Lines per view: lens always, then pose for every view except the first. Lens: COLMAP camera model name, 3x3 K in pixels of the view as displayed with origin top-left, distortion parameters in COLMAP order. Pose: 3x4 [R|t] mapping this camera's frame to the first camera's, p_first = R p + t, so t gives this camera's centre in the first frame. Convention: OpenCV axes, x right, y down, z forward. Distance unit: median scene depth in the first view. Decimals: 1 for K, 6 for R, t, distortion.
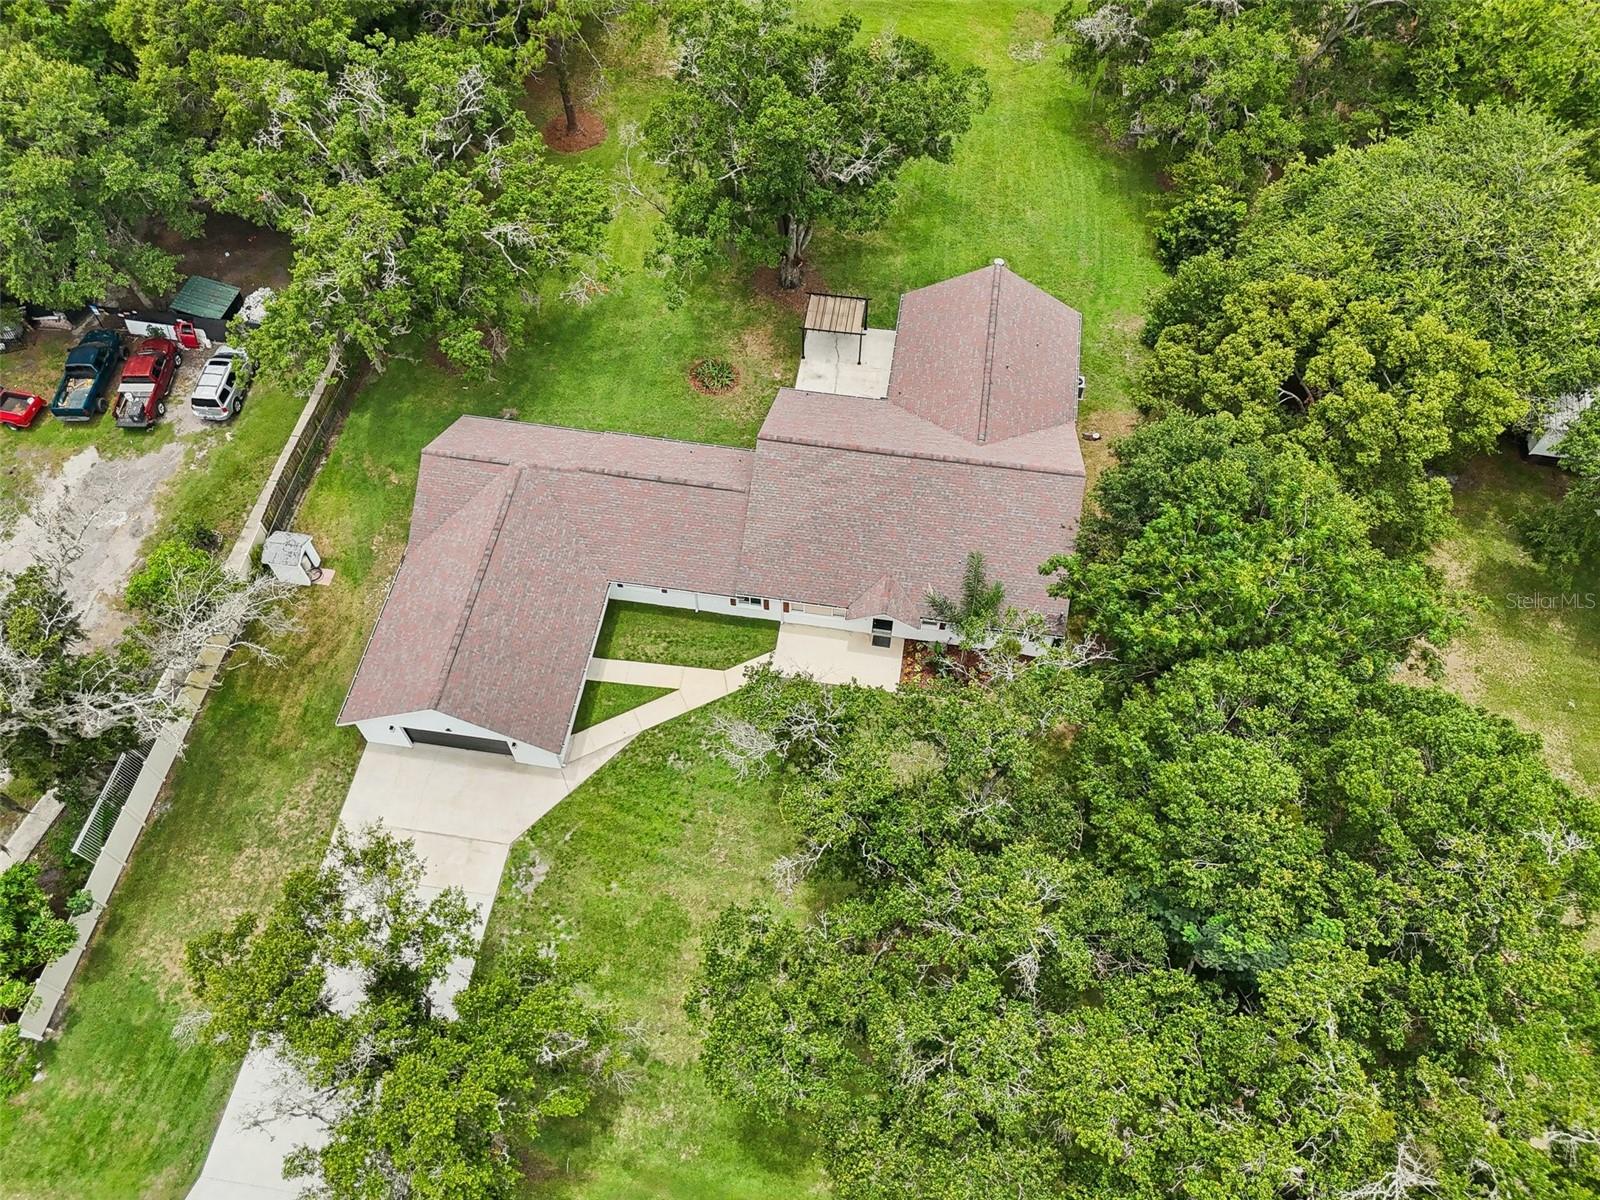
lens RADIAL K [[1189.6, 0, 800.8], [0, 1189.6, 601.0], [0, 0, 1]] dist [0.061915, -0.061366]
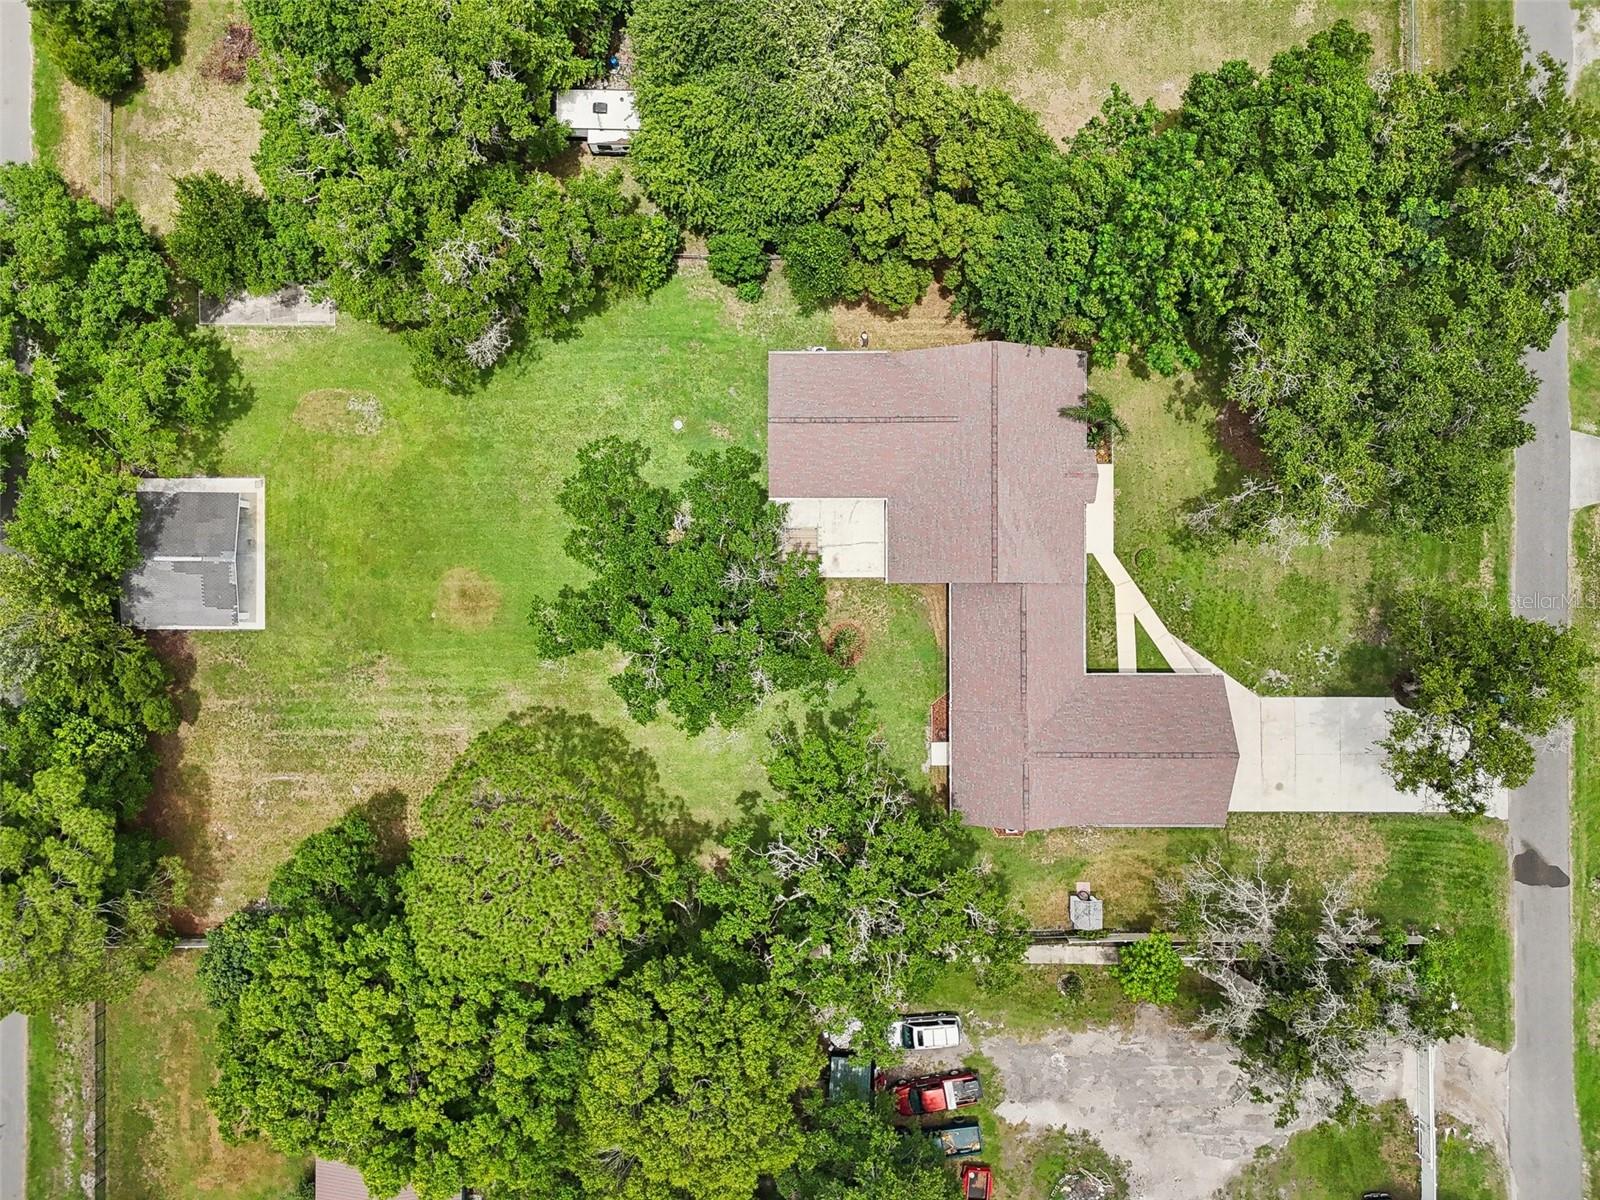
lens RADIAL K [[1189.6, 0, 800.8], [0, 1189.6, 601.0], [0, 0, 1]] dist [0.061915, -0.061366]
pose [[-0.155402, -0.987818, -0.008170, -0.011522], [0.832520, -0.135414, 0.537190, -1.023805], [-0.531752, 0.076678, 0.843422, -0.008887]]
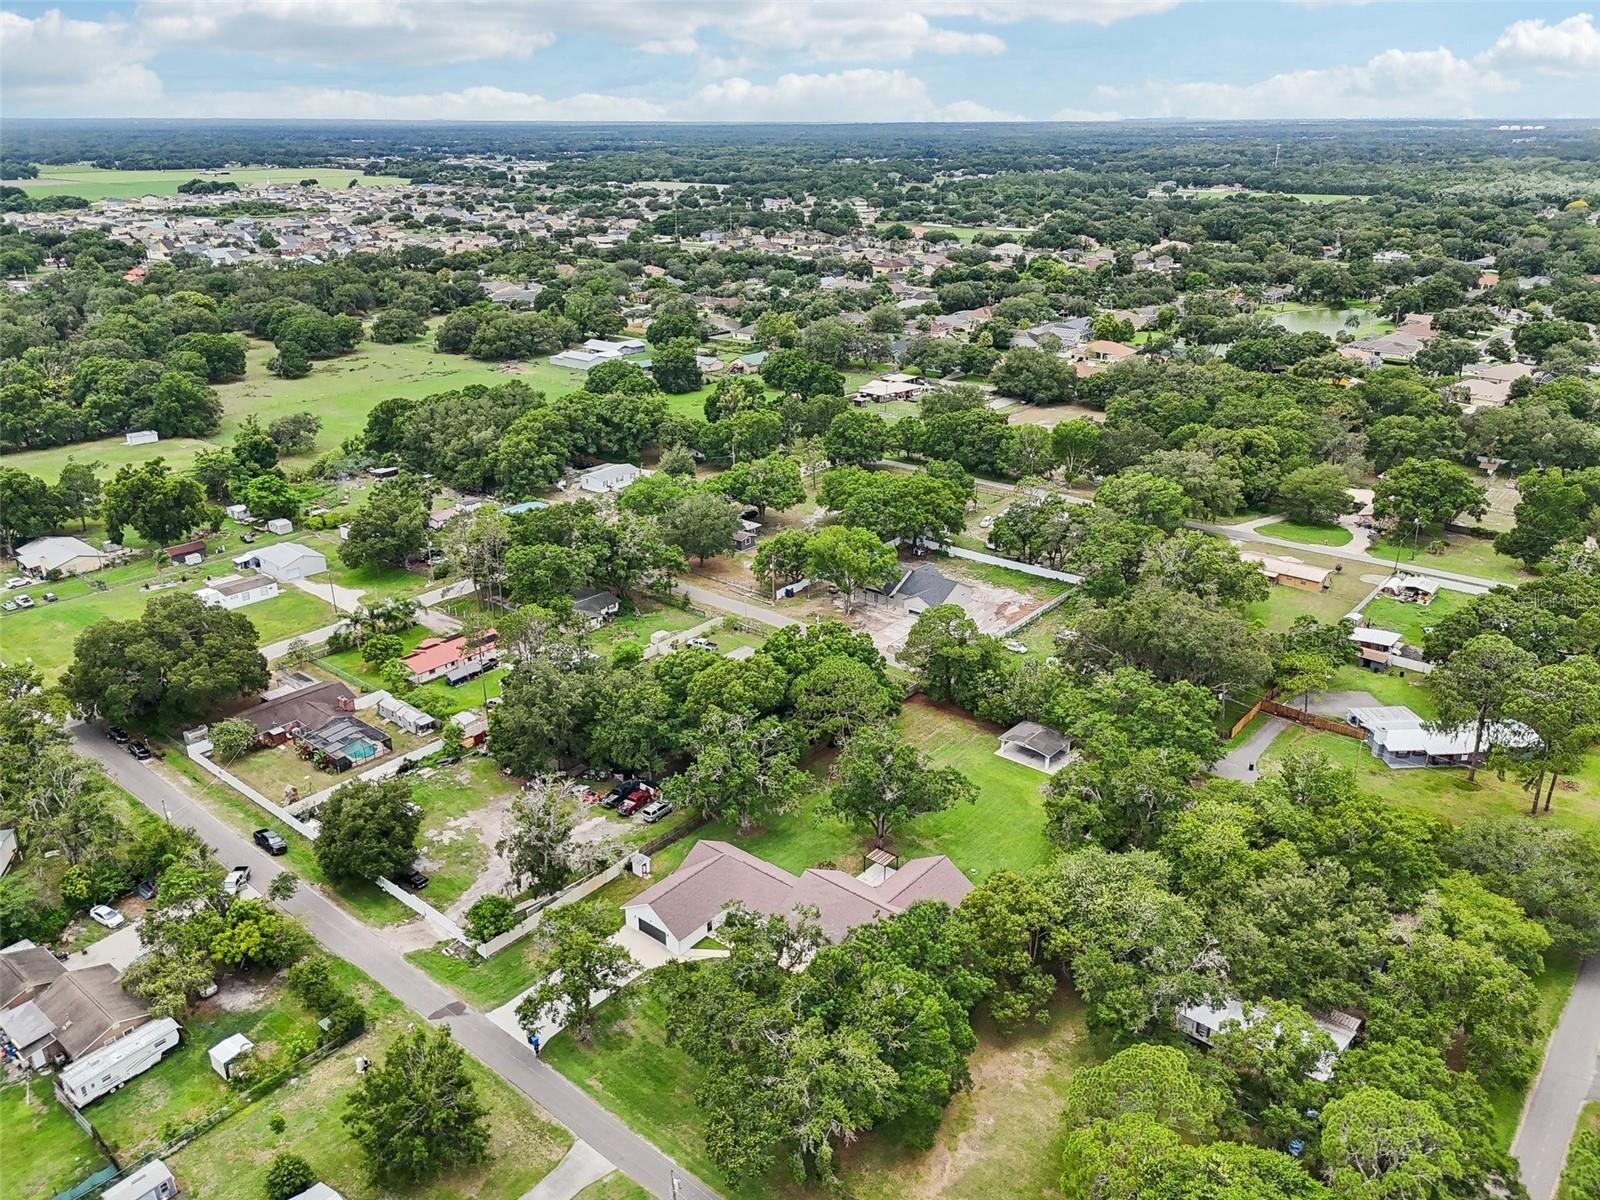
lens RADIAL K [[1189.6, 0, 800.8], [0, 1189.6, 601.0], [0, 0, 1]] dist [0.061915, -0.061366]
pose [[0.855367, 0.193652, -0.480465, 1.057664], [-0.434359, 0.773520, -0.461517, 0.592200], [0.282276, 0.603461, 0.745758, -1.246226]]
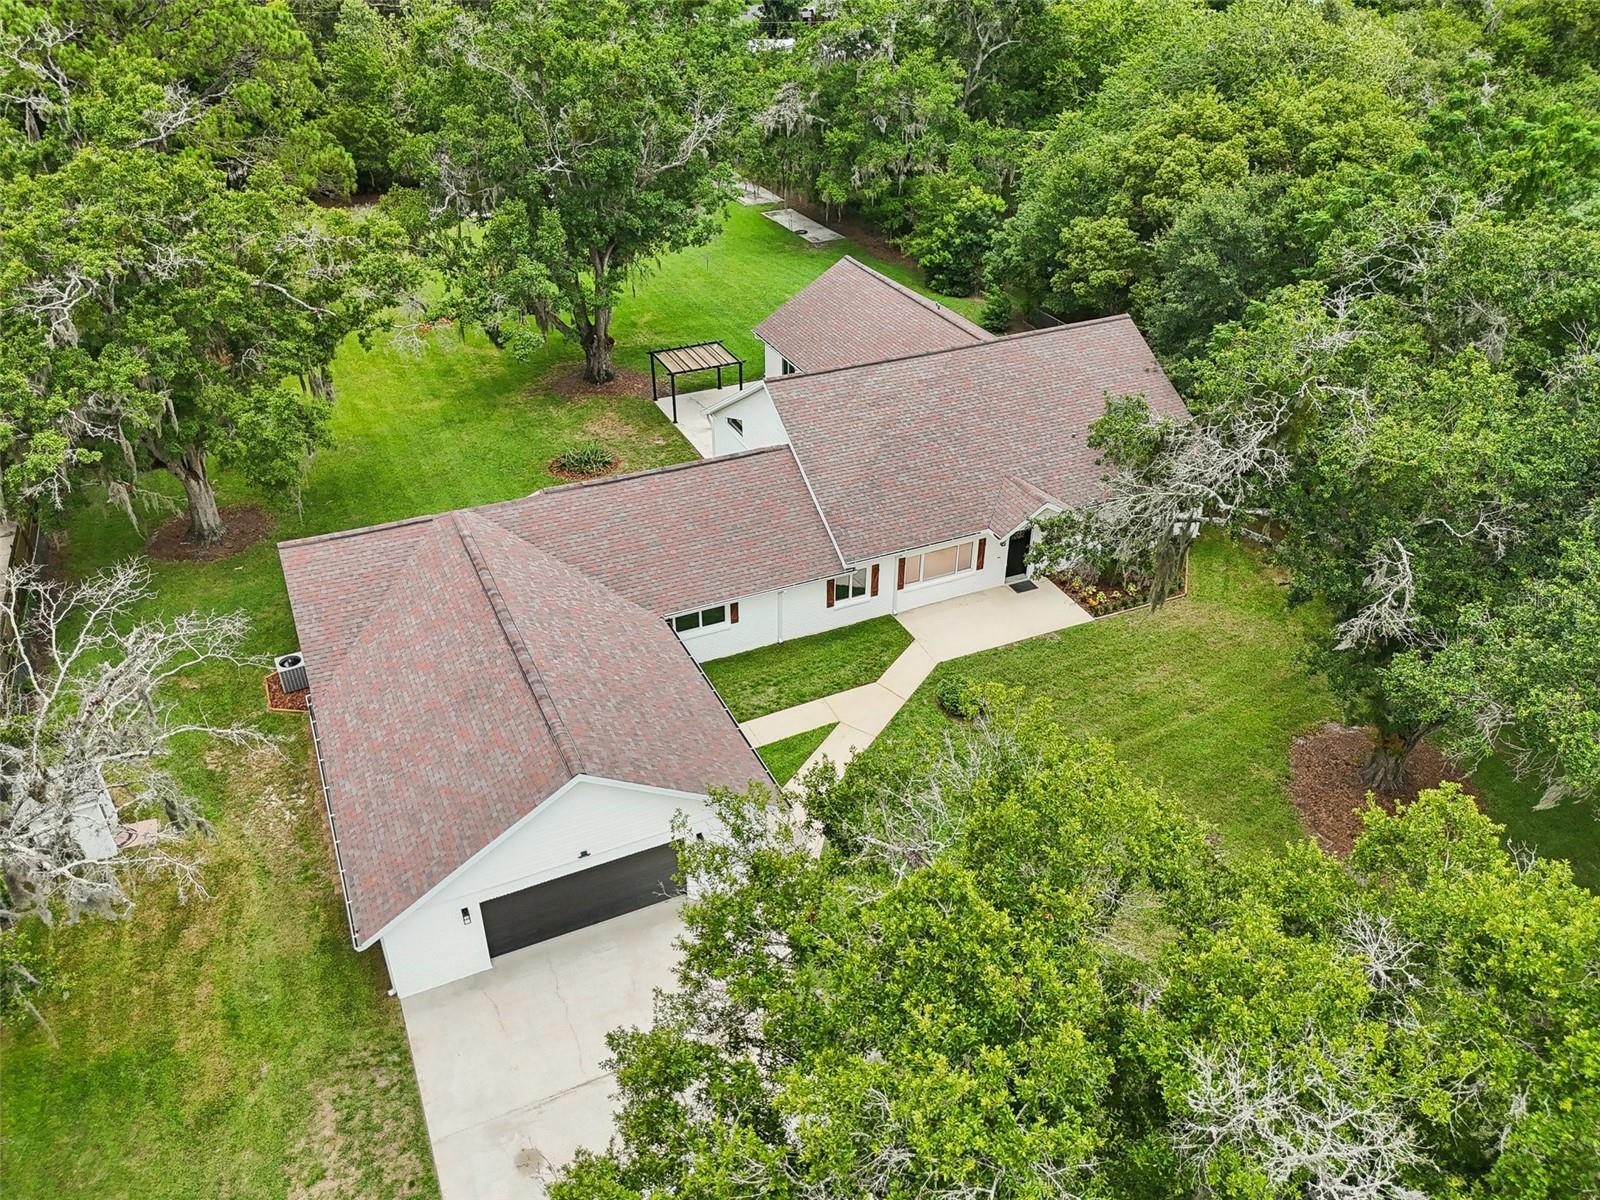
lens RADIAL K [[1189.6, 0, 800.8], [0, 1189.6, 601.0], [0, 0, 1]] dist [0.061915, -0.061366]
pose [[0.831999, -0.298399, 0.467691, -0.389332], [0.467228, 0.831431, -0.300701, 0.197841], [-0.299124, 0.468702, 0.831170, 0.445926]]
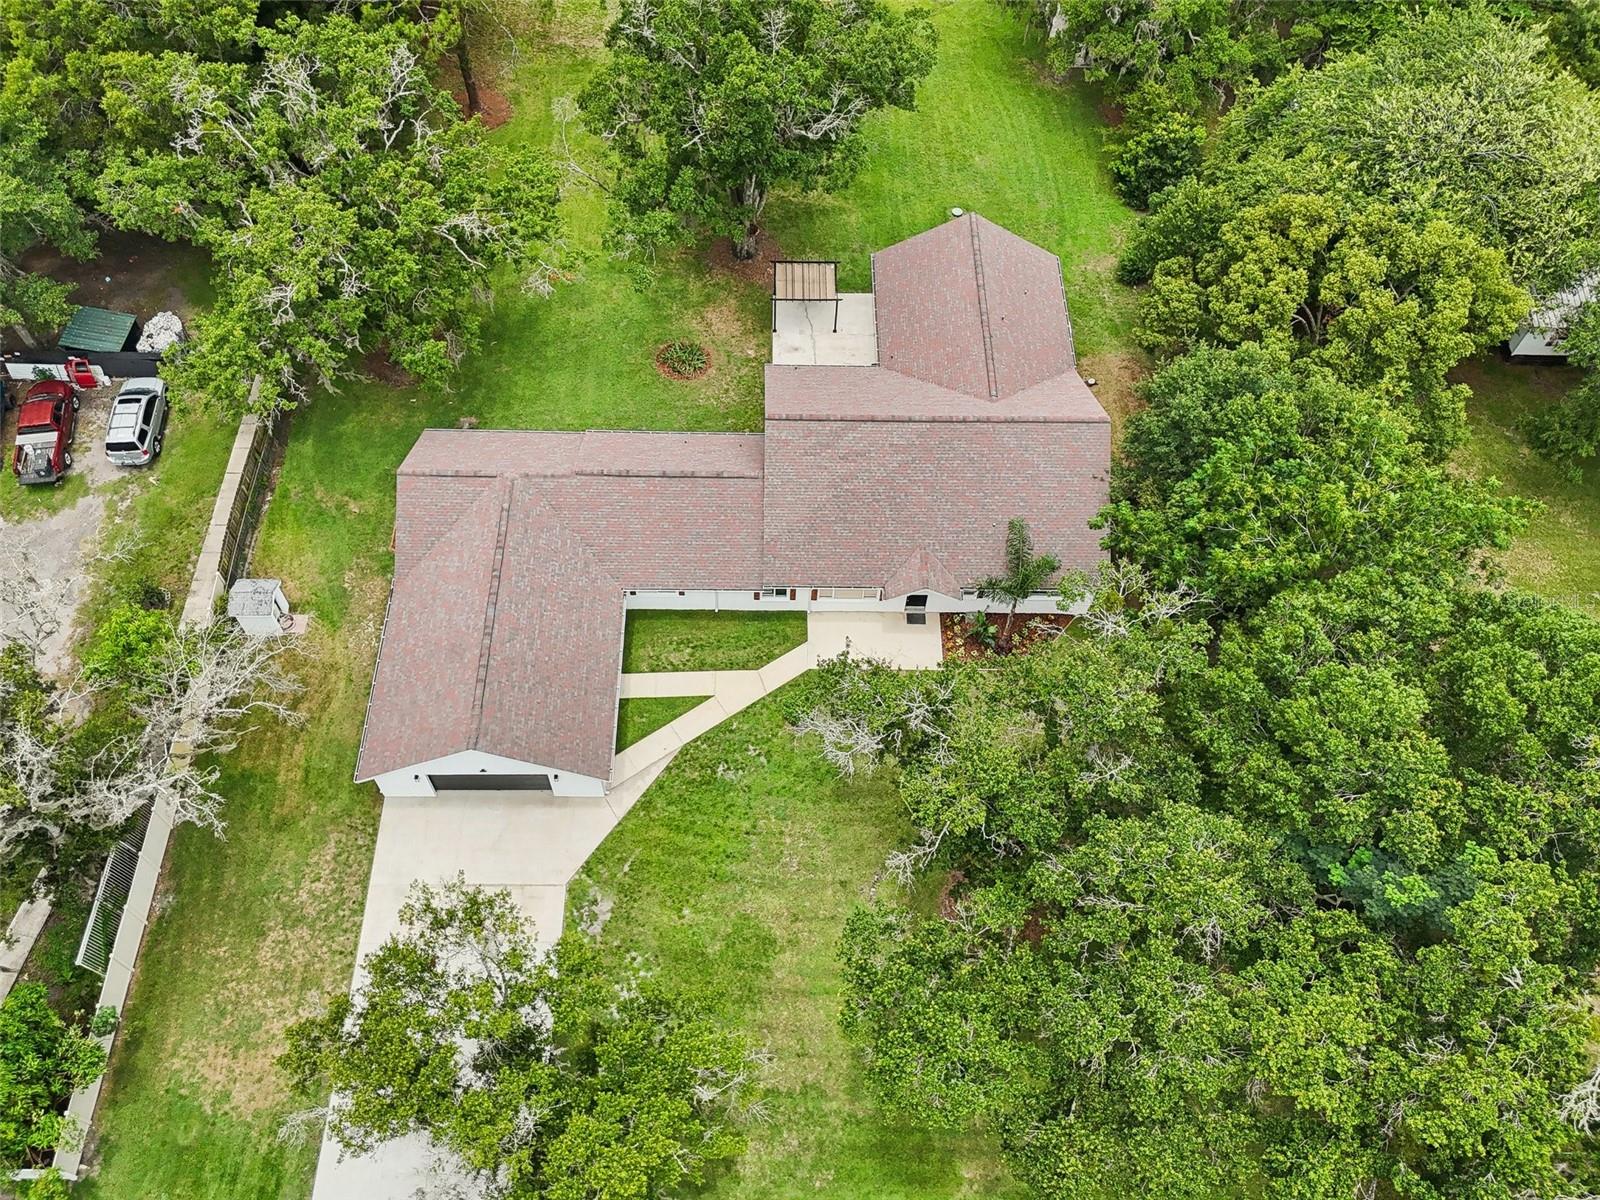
lens RADIAL K [[1269.5, 0, 800.0], [0, 1269.5, 600.0], [0, 0, 1]] dist [0.069742, -0.077210]
pose [[0.986558, -0.121120, 0.109699, -0.133981], [0.120591, 0.992636, 0.011469, -0.003441], [-0.110280, 0.001914, 0.993899, 0.002954]]
